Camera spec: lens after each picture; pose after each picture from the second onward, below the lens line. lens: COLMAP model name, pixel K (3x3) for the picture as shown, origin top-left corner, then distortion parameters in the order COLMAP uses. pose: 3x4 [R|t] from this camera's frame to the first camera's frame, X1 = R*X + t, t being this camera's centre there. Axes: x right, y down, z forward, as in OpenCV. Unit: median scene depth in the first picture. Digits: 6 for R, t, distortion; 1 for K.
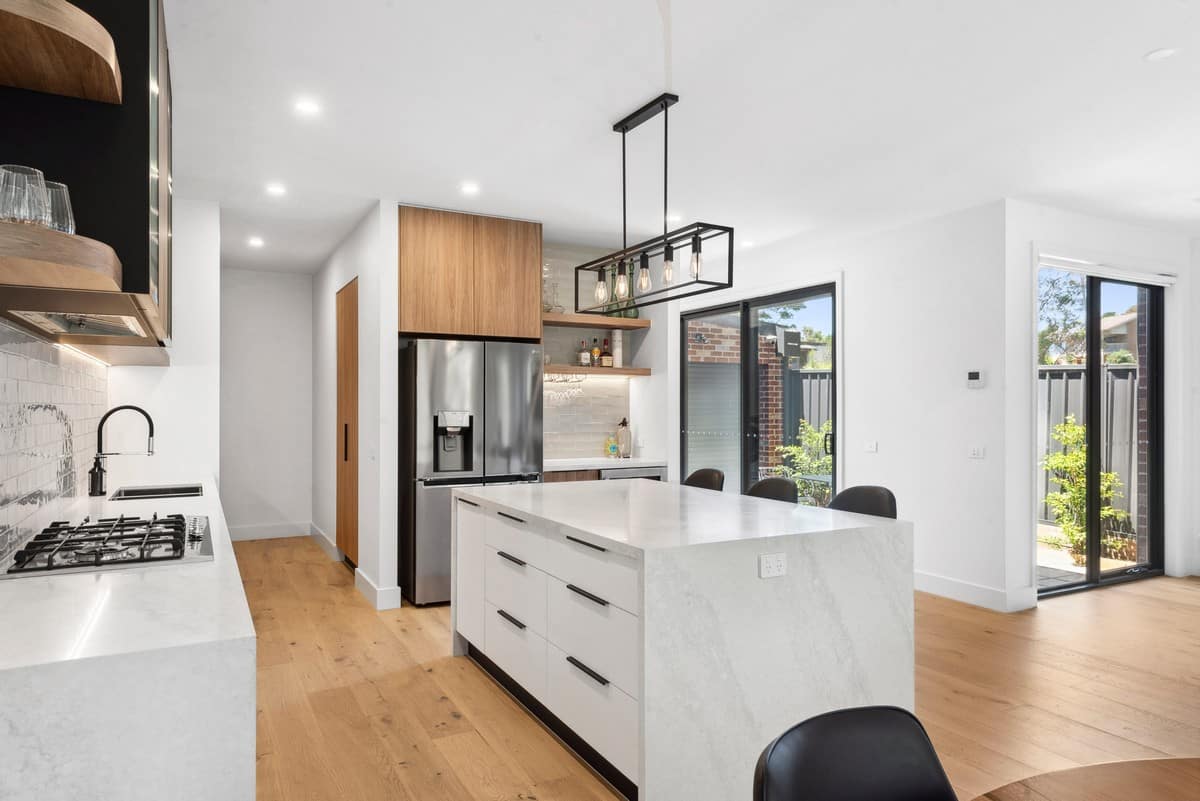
lens RADIAL K [[766.9, 0, 600.0], [0, 766.9, 400.5], [0, 0, 1]] dist [0.032724, -0.000362]
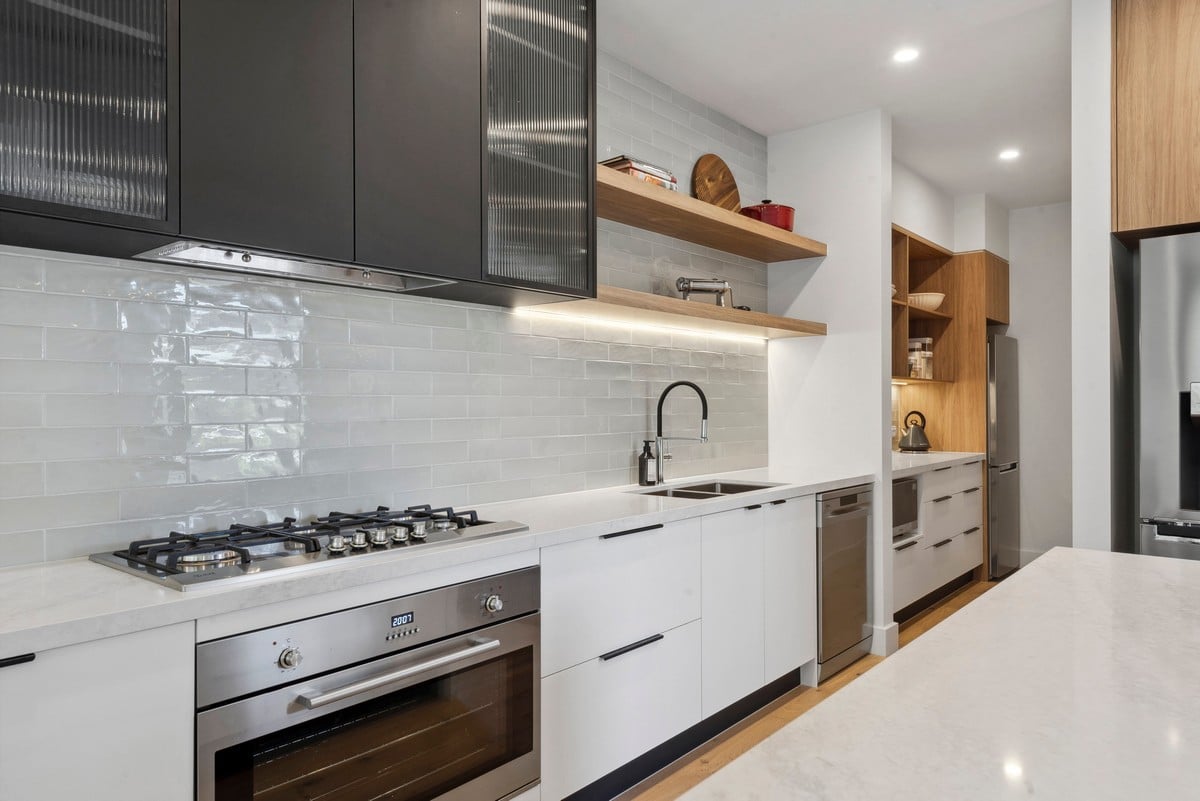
lens RADIAL K [[792.6, 0, 600.0], [0, 792.6, 400.5], [0, 0, 1]] dist [0.008087, 0.003438]
pose [[0.372380, -0.004525, -0.928069, 0.112297], [0.010321, 0.999946, -0.000734, 0.021389], [0.928023, -0.009305, 0.372407, 0.472666]]
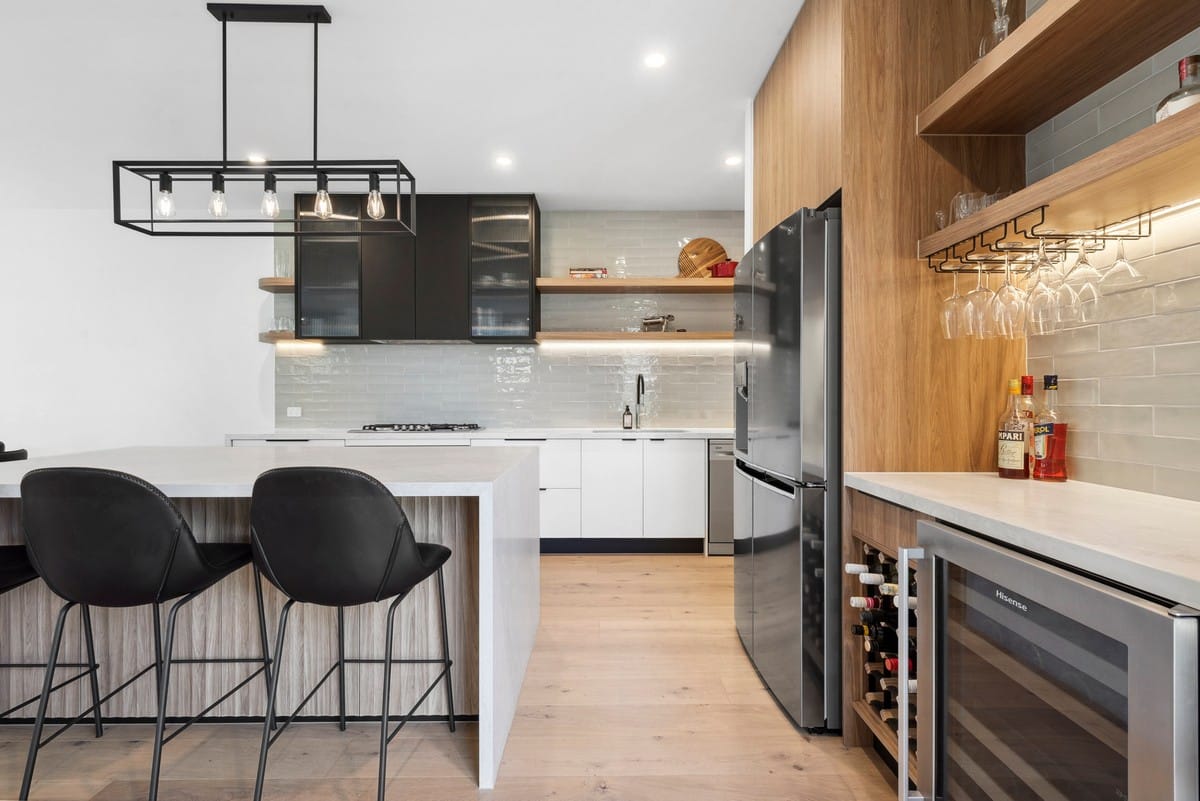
lens RADIAL K [[541.5, 0, 600.0], [0, 541.5, 400.5], [0, 0, 1]] dist [0.016389, -0.000271]
pose [[-0.476229, 0.003224, -0.879316, 0.294807], [0.007909, 0.999969, -0.000617, 0.047045], [0.879286, -0.007249, -0.476239, 1.127428]]
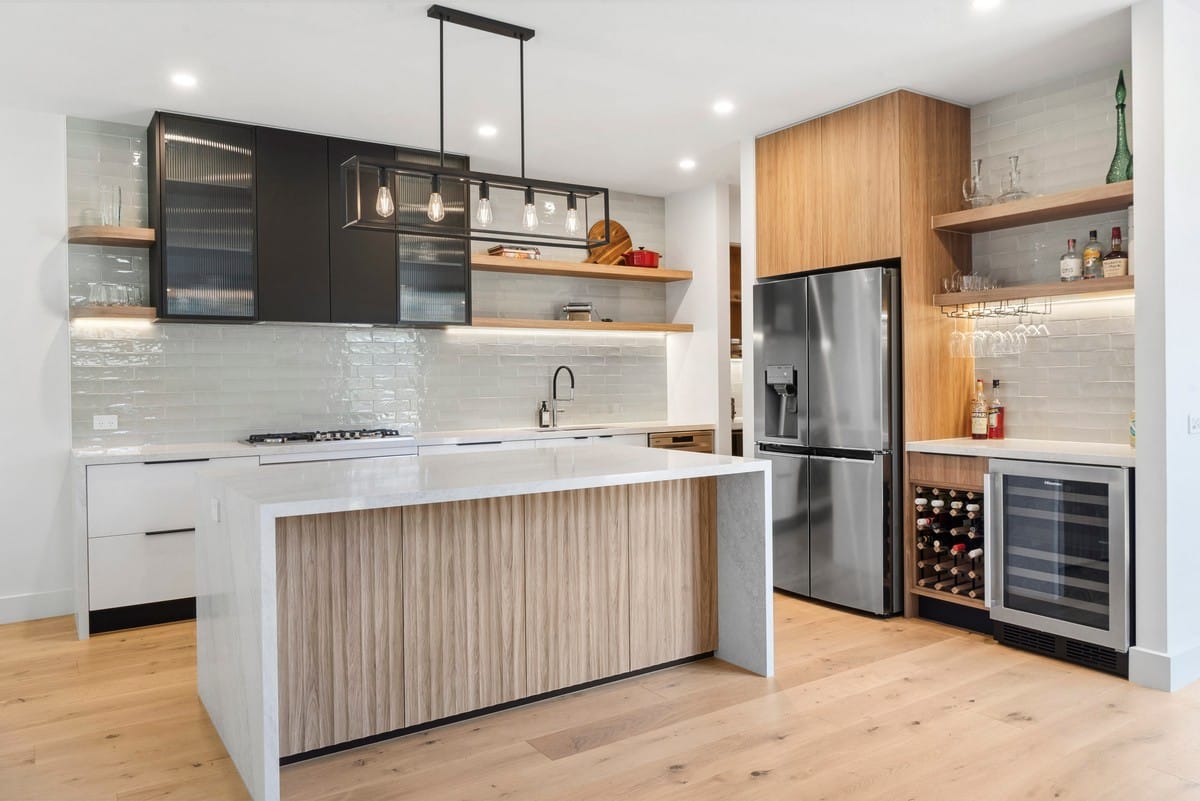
lens RADIAL K [[845.0, 0, 600.0], [0, 845.0, 400.5], [0, 0, 1]] dist [-0.004303, 0.000109]
pose [[0.095014, 0.023761, -0.995192, 0.716006], [0.021075, 0.999443, 0.025875, 0.024620], [0.995253, -0.023433, 0.094460, 0.720095]]
